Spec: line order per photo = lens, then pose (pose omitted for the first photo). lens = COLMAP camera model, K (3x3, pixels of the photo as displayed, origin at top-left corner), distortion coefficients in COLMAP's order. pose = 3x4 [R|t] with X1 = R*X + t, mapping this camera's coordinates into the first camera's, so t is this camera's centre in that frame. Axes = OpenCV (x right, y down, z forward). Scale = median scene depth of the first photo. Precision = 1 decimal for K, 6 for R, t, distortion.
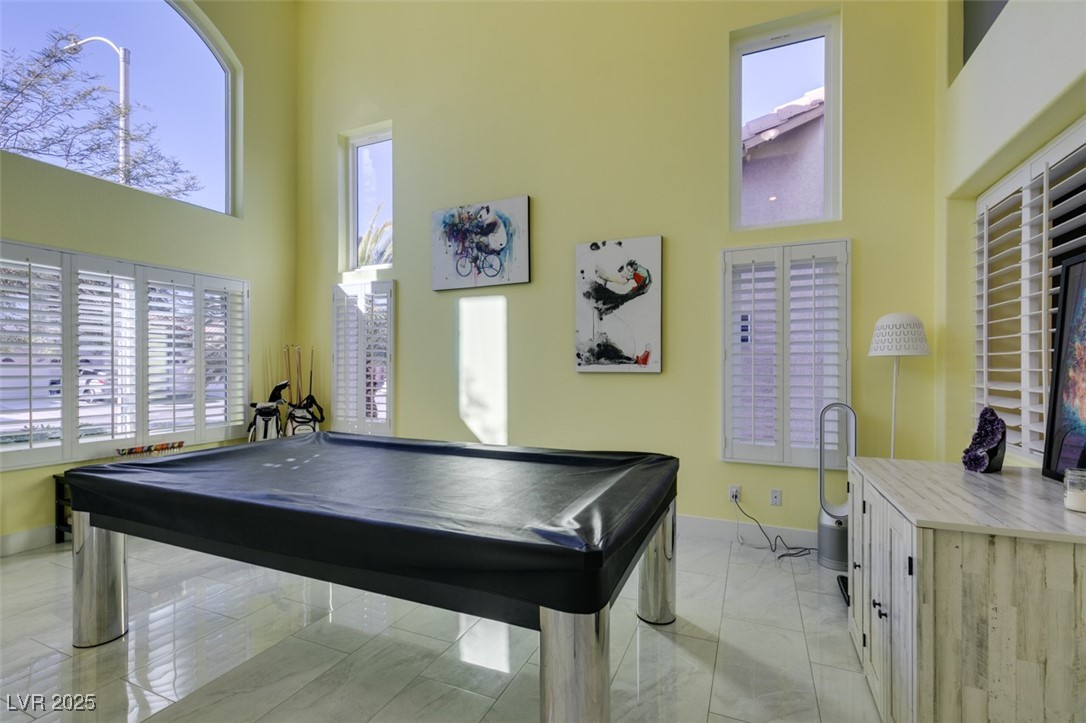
lens RADIAL K [[482.2, 0, 538.5], [0, 482.2, 368.5], [0, 0, 1]] dist [0.006328, -0.001794]
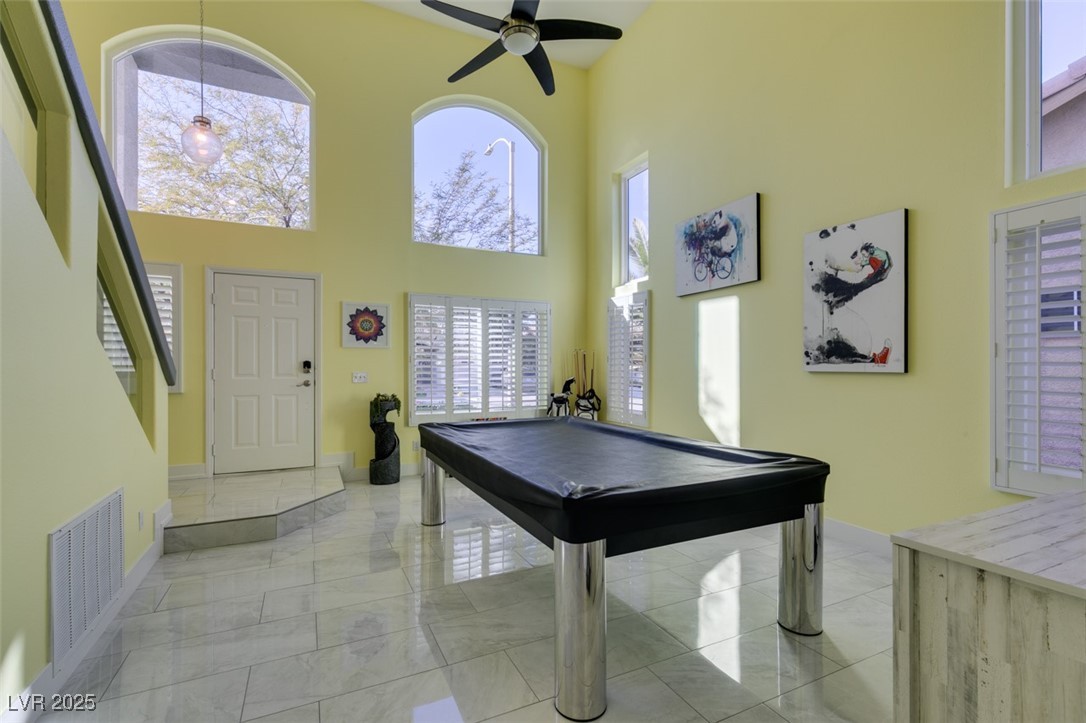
lens RADIAL K [[482.2, 0, 542.2], [0, 482.2, 365.5], [0, 0, 1]] dist [0.006328, -0.001794]
pose [[0.762340, -0.001269, -0.647175, 0.282034], [-0.001710, 0.999991, -0.003975, -0.000045], [0.647174, 0.004137, 0.762331, -0.037236]]
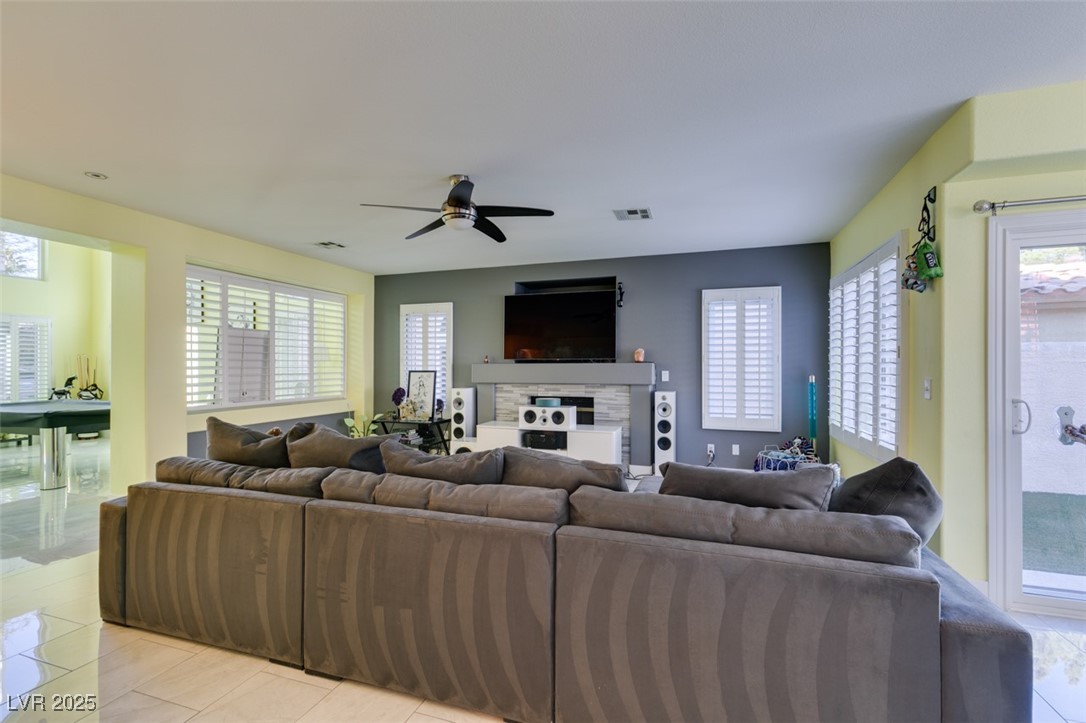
lens RADIAL K [[482.2, 0, 542.8], [0, 482.2, 366.9], [0, 0, 1]] dist [0.006328, -0.001794]
pose [[0.996439, -0.000349, 0.084315, 1.156250], [0.000740, 0.999989, -0.004607, 0.006063], [-0.084312, 0.004653, 0.996429, -1.008903]]
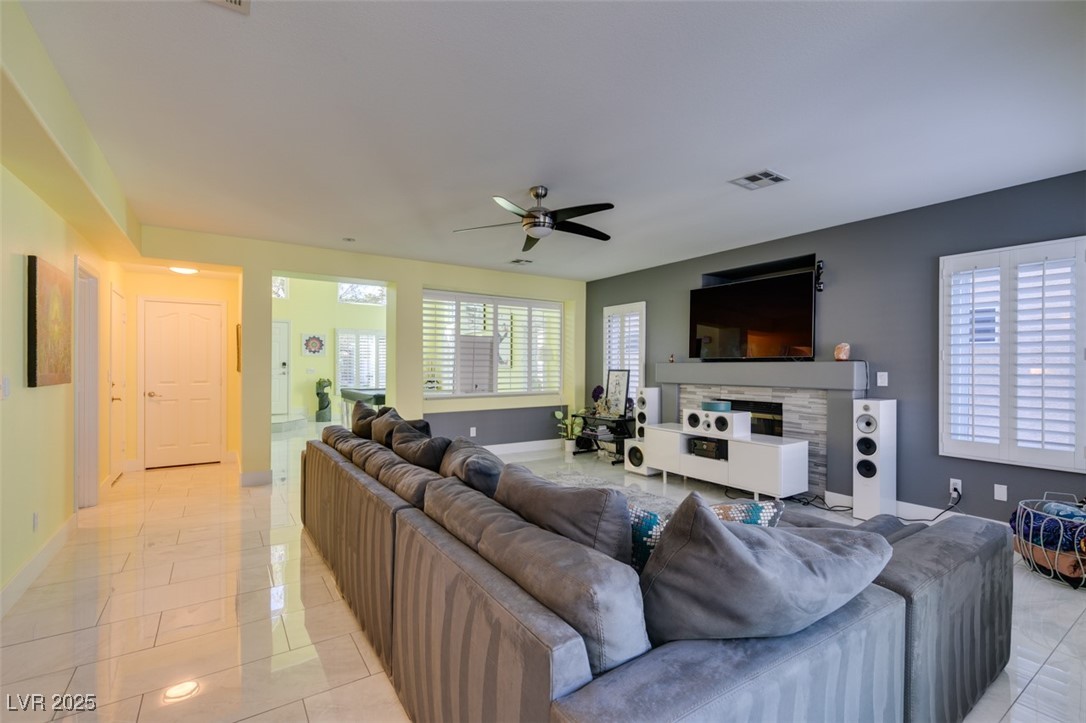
lens RADIAL K [[482.2, 0, 539.1], [0, 482.2, 366.6], [0, 0, 1]] dist [0.006328, -0.001794]
pose [[0.845533, 0.003547, -0.533911, 1.529135], [-0.006090, 0.999977, -0.003001, 0.007065], [0.533888, 0.005789, 0.845536, -0.928100]]
